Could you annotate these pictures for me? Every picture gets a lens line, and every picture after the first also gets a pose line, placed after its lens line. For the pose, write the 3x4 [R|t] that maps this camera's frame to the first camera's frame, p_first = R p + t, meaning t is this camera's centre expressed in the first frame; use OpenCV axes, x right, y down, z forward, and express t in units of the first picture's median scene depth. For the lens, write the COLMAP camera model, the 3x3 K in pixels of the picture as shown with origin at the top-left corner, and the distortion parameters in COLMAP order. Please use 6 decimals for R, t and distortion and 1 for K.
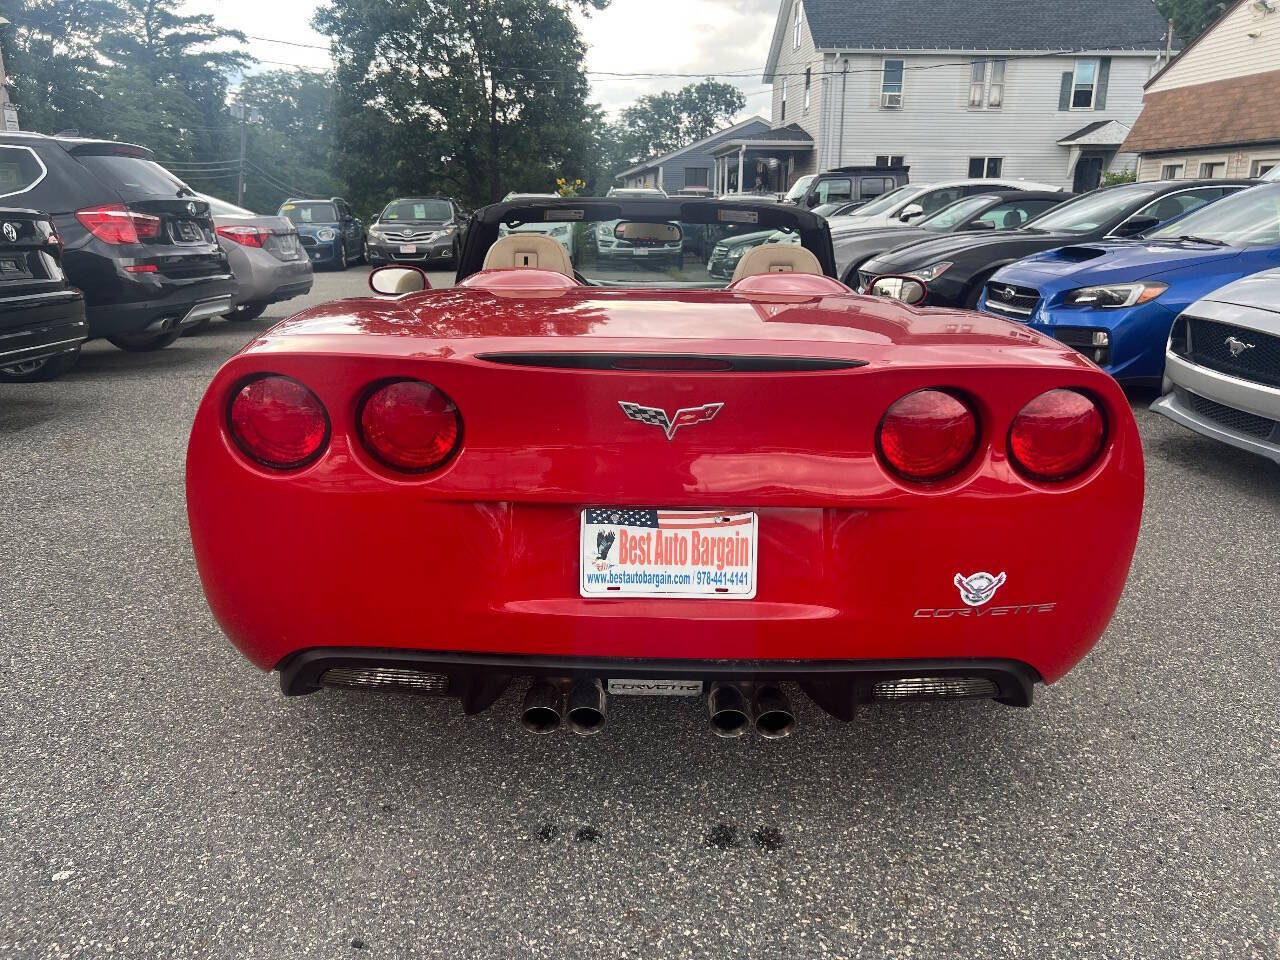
lens RADIAL K [[954.7, 0, 627.0], [0, 954.7, 466.3], [0, 0, 1]] dist [0.056106, -0.060942]
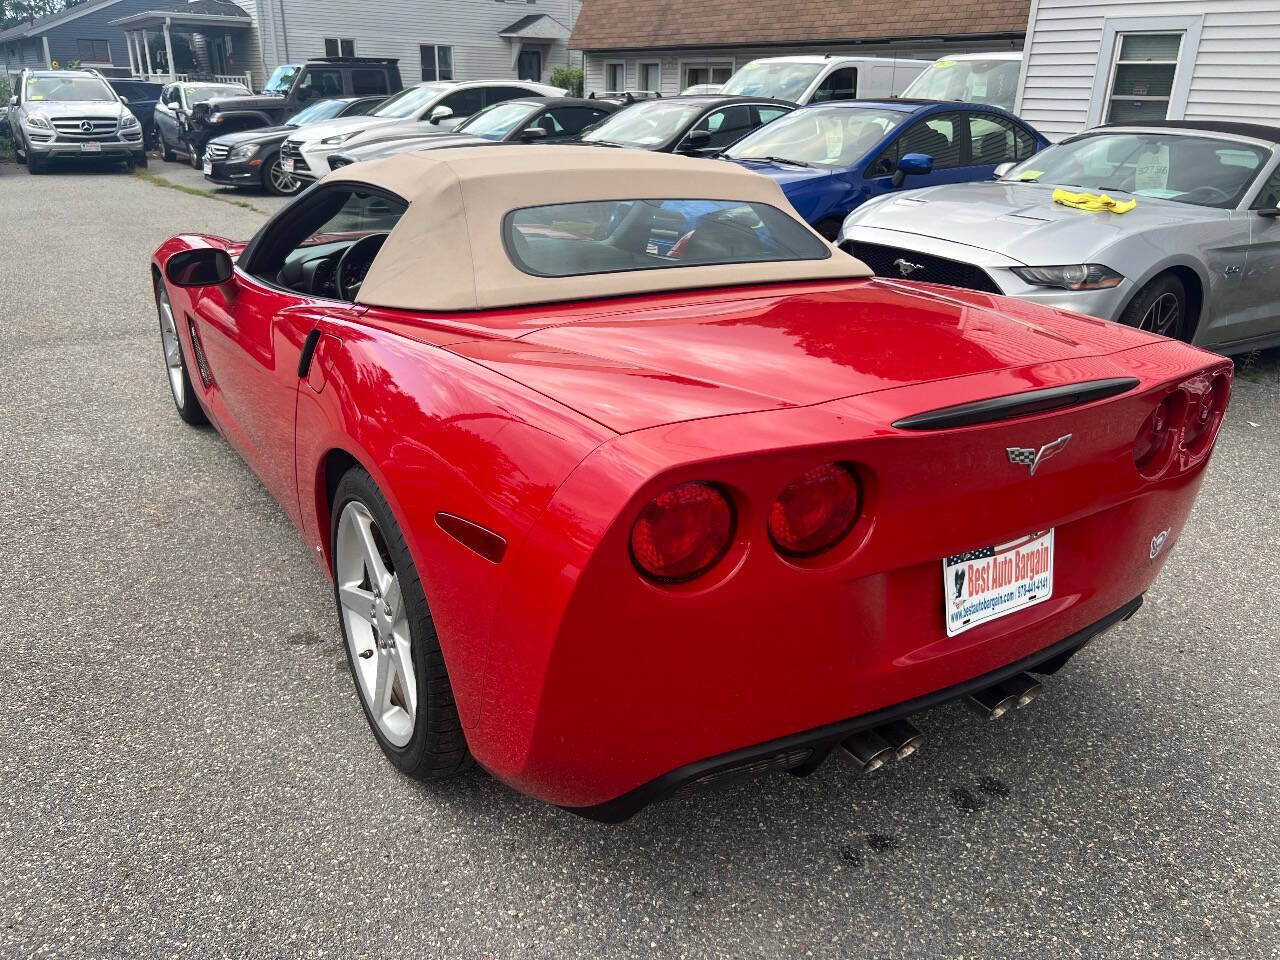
lens RADIAL K [[962.1, 0, 620.3], [0, 962.1, 479.5], [0, 0, 1]] dist [0.046038, -0.058405]
pose [[0.853480, -0.180072, 0.489025, -0.675906], [0.120375, 0.981147, 0.151198, -0.187321], [-0.507032, -0.070179, 0.859065, 0.245531]]
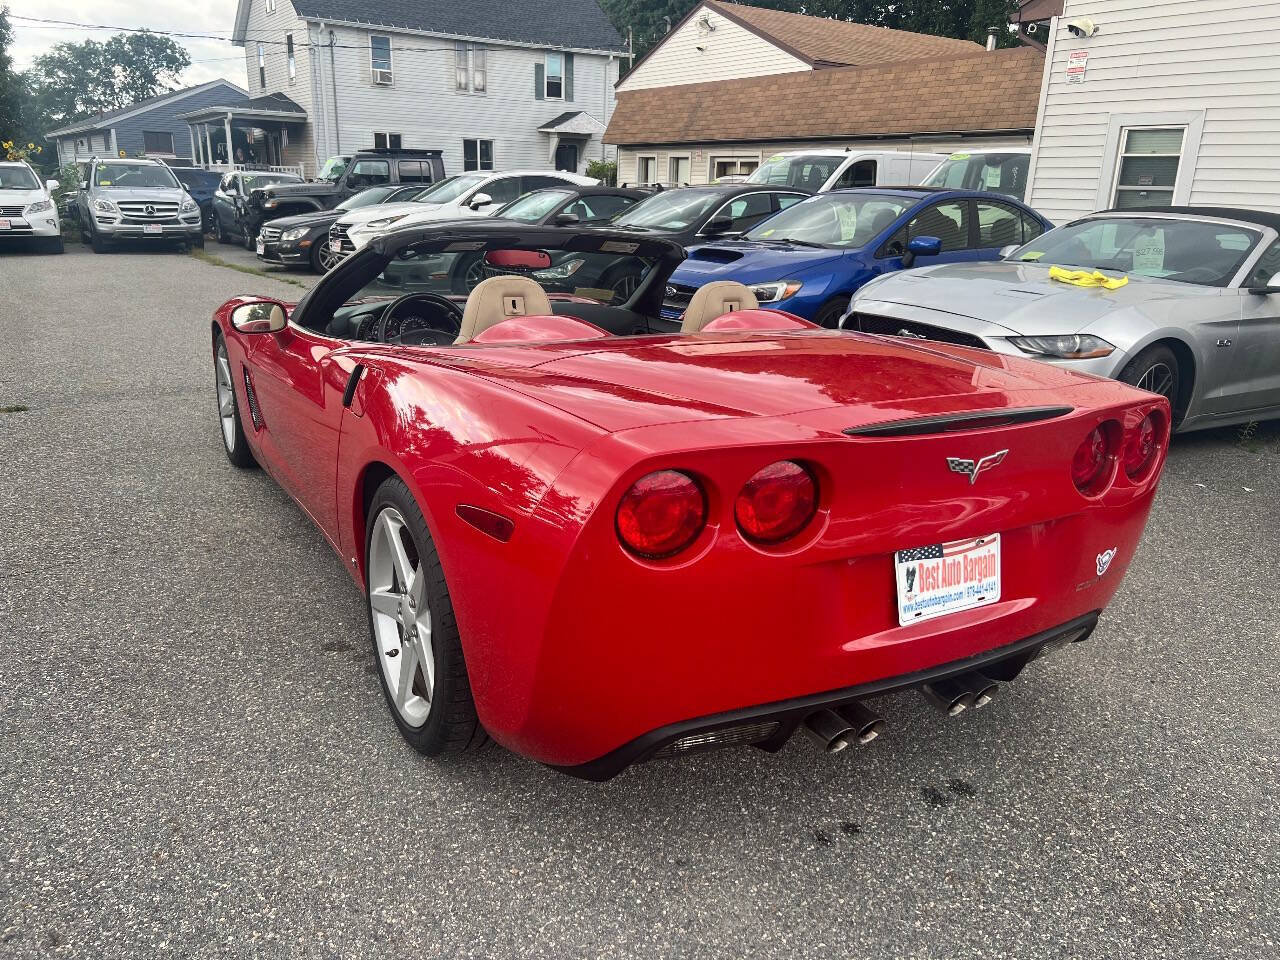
lens RADIAL K [[955.5, 0, 623.8], [0, 955.5, 473.7], [0, 0, 1]] dist [0.045085, -0.051746]
pose [[0.868769, -0.124841, 0.479224, -0.720975], [0.108601, 0.992176, 0.061589, -0.128887], [-0.483163, -0.001463, 0.875529, 0.114239]]
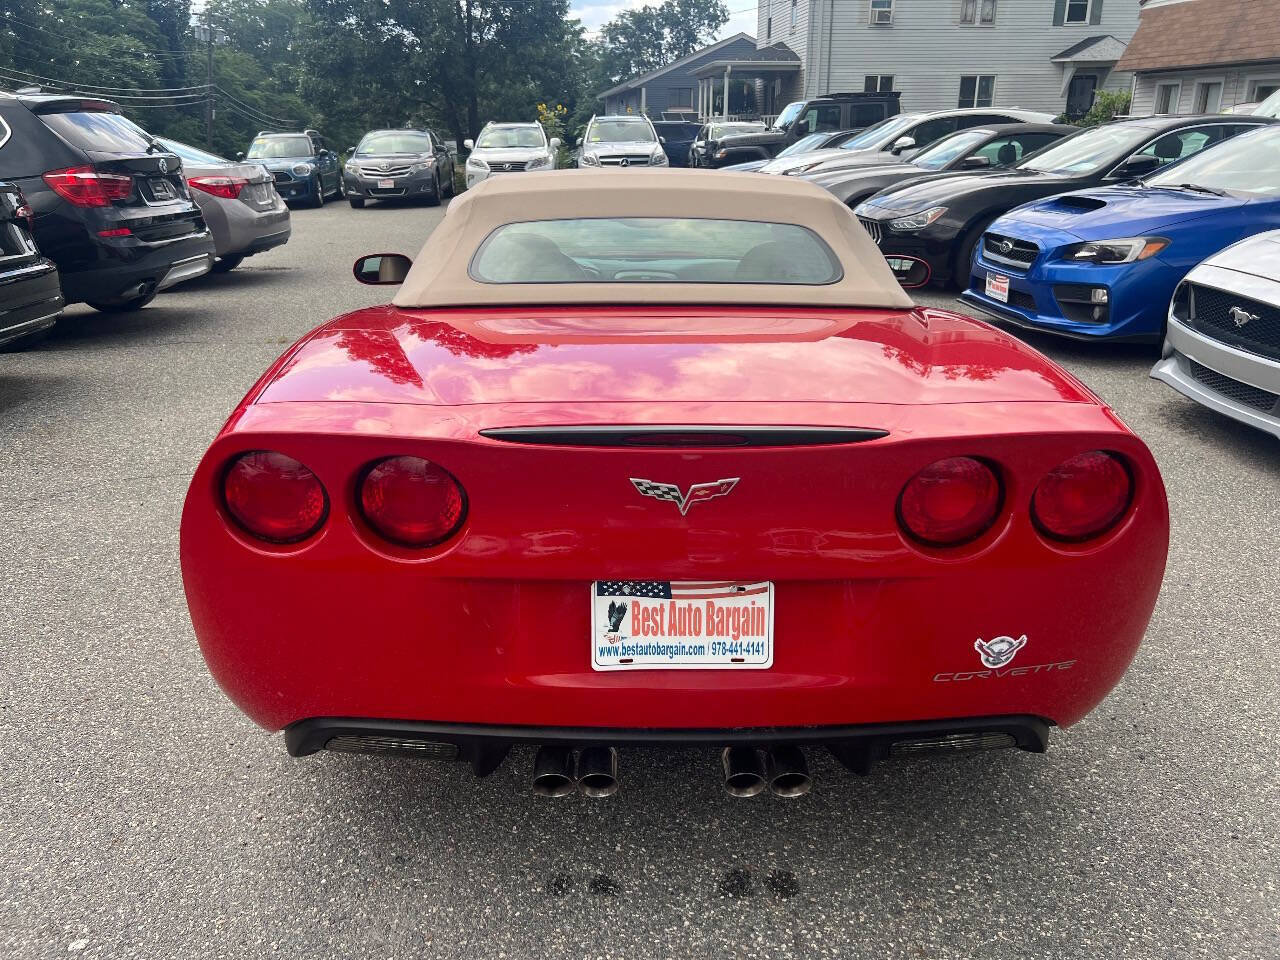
lens RADIAL K [[955.5, 0, 623.8], [0, 955.5, 473.7], [0, 0, 1]] dist [0.045085, -0.051746]
pose [[0.999802, -0.017563, 0.009360, -0.018446], [0.016743, 0.996534, 0.081488, -0.116511], [-0.010759, -0.081315, 0.996630, 0.035618]]
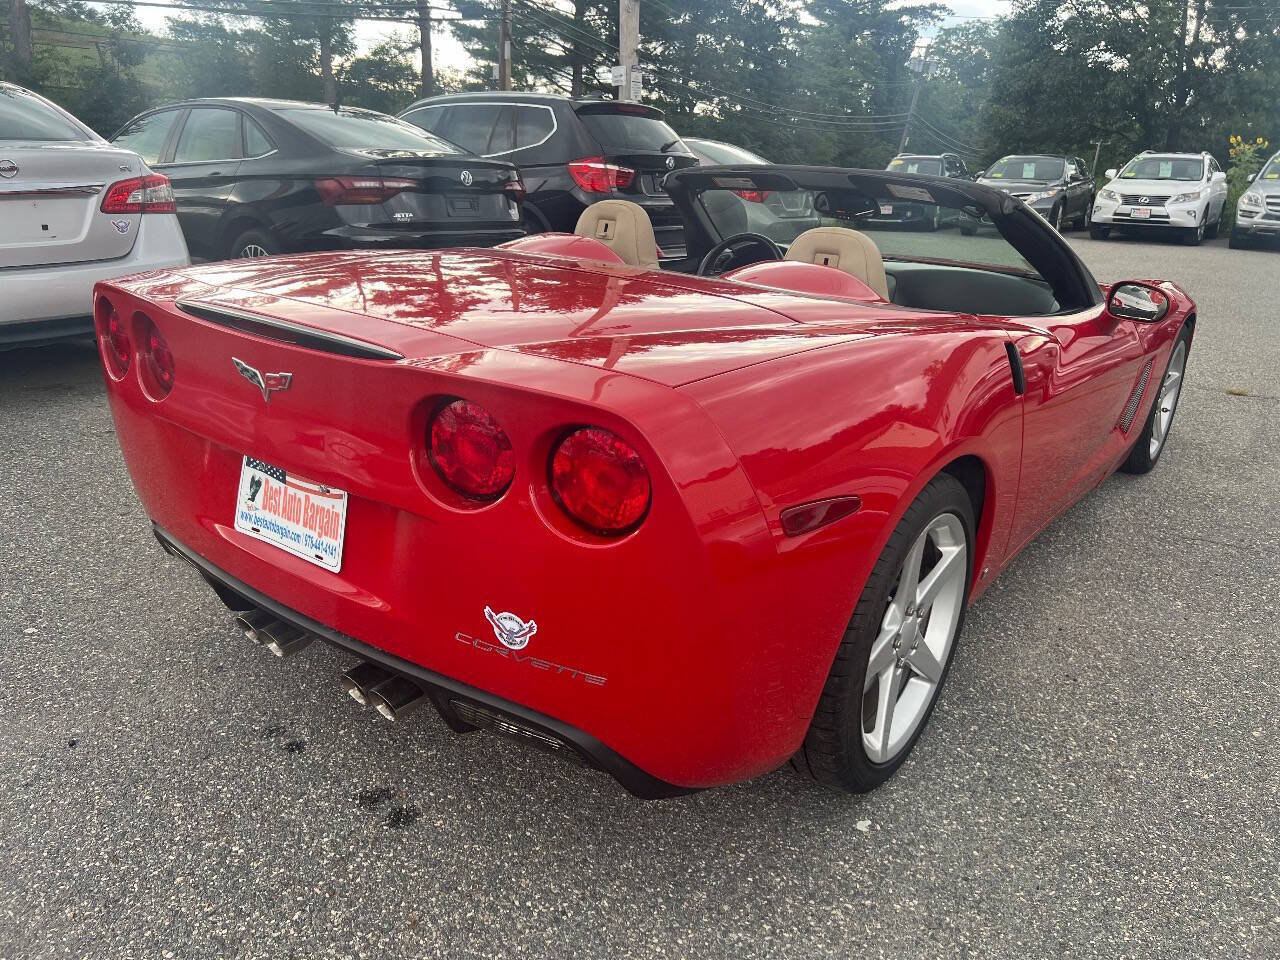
lens RADIAL K [[955.5, 0, 623.8], [0, 955.5, 473.7], [0, 0, 1]] dist [0.045085, -0.051746]
pose [[0.801984, 0.212141, -0.558407, 0.760383], [-0.183859, 0.977096, 0.107144, -0.106885], [0.568347, 0.016740, 0.822619, 0.275093]]
